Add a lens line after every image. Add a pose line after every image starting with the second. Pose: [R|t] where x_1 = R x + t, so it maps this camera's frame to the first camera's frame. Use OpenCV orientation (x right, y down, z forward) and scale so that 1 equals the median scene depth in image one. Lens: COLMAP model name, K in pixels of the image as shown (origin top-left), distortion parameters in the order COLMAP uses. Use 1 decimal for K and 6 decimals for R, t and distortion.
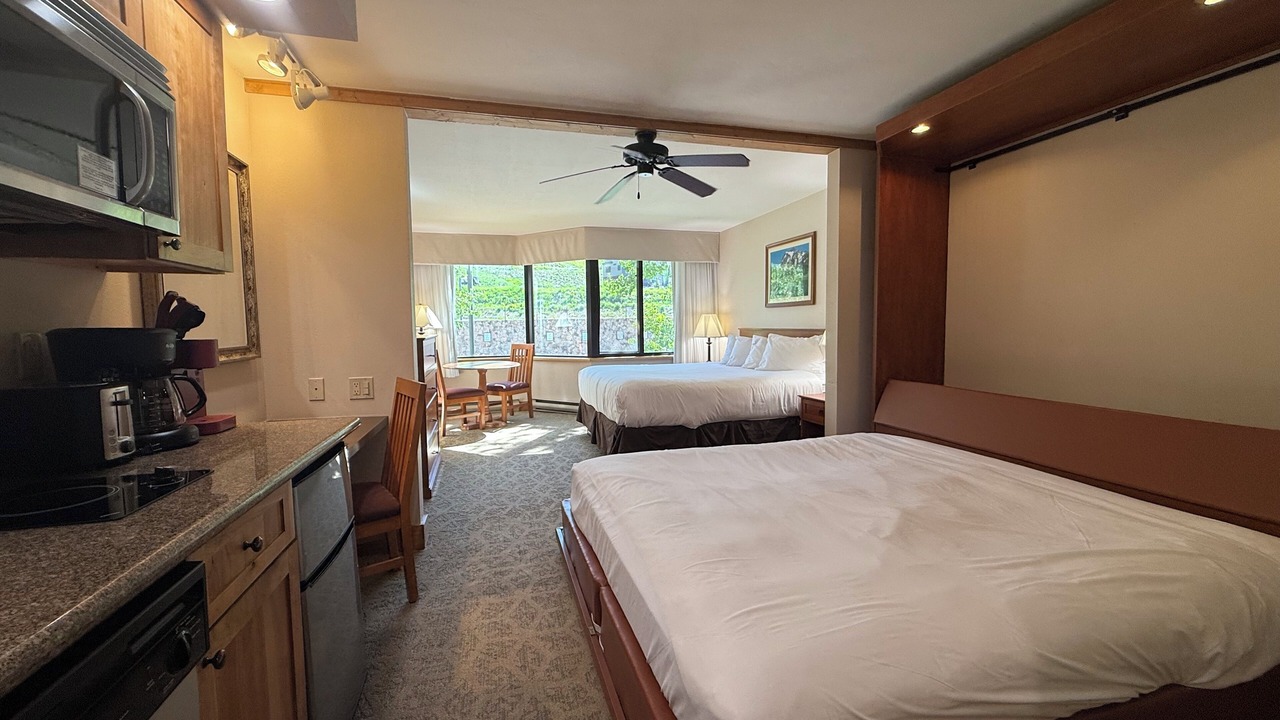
lens RADIAL K [[510.6, 0, 635.1], [0, 510.6, 357.8], [0, 0, 1]] dist [-0.000689, -0.000115]
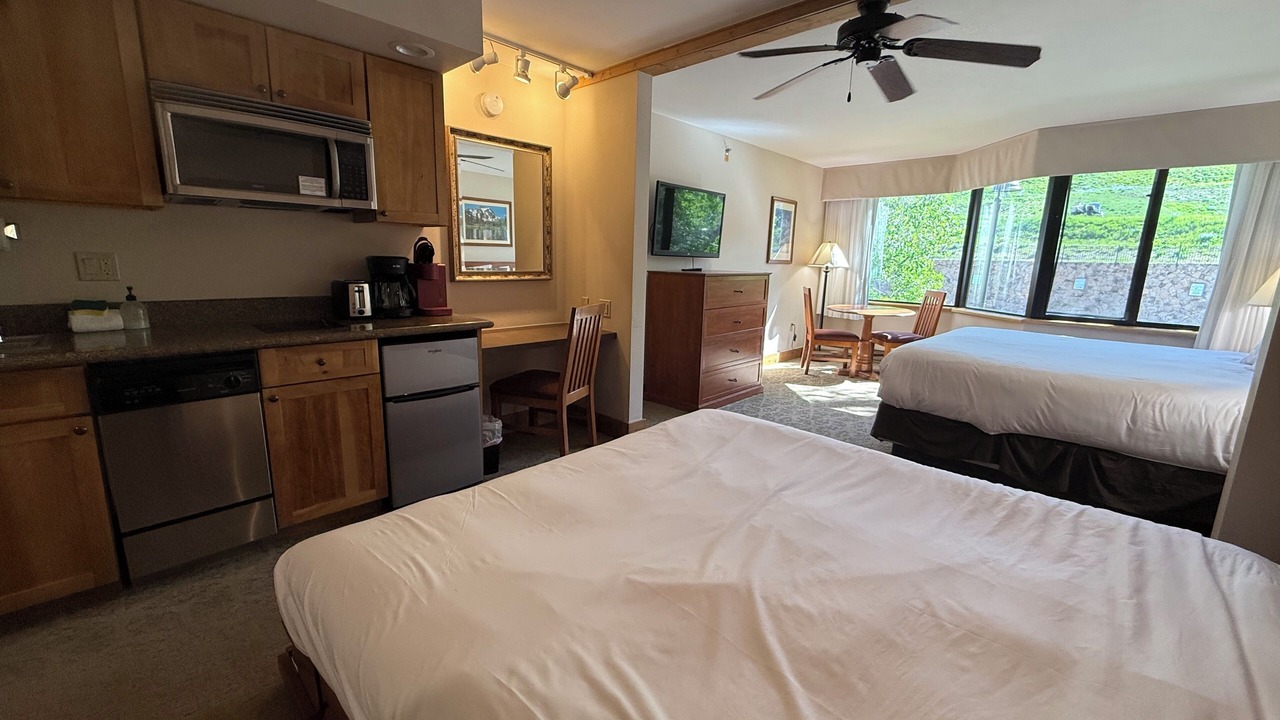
lens RADIAL K [[510.6, 0, 635.1], [0, 510.6, 357.8], [0, 0, 1]] dist [-0.000689, -0.000115]
pose [[0.504272, 0.193061, -0.841687, 0.339165], [-0.089333, 0.981122, 0.171523, -0.025645], [0.858912, -0.011303, 0.511999, 0.208754]]
